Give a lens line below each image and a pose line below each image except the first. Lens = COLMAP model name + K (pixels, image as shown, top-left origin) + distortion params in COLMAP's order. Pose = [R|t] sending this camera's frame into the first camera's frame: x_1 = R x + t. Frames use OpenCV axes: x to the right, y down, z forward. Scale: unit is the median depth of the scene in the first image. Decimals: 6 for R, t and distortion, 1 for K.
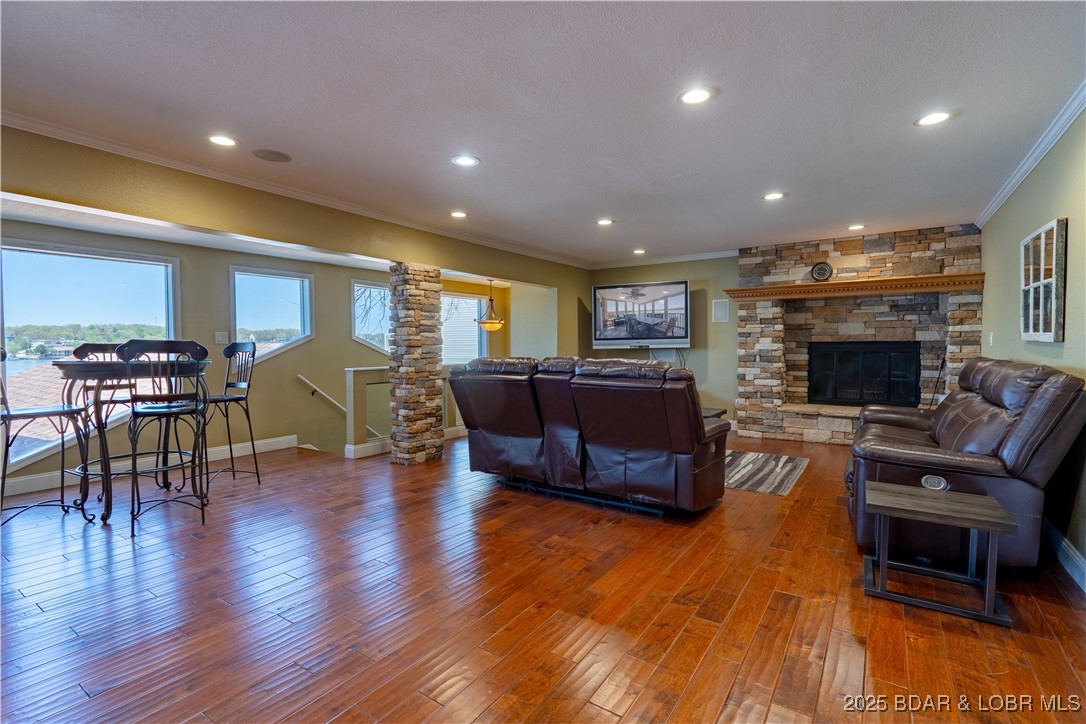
lens RADIAL K [[508.0, 0, 543.9], [0, 508.0, 361.8], [0, 0, 1]] dist [0.003714, 0.000449]
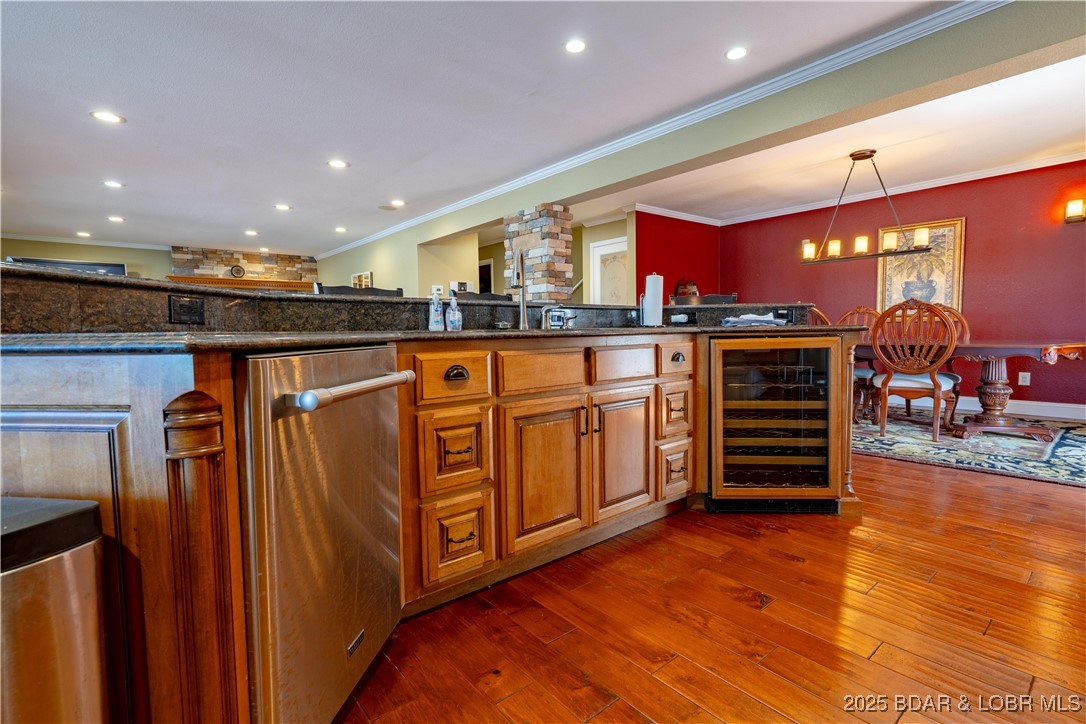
lens RADIAL K [[508.0, 0, 543.8], [0, 508.0, 359.9], [0, 0, 1]] dist [0.003714, 0.000449]
pose [[0.283770, -0.059297, 0.957057, -0.716213], [0.035176, 0.998058, 0.051407, 0.050034], [-0.958247, 0.019077, 0.285305, -0.362343]]
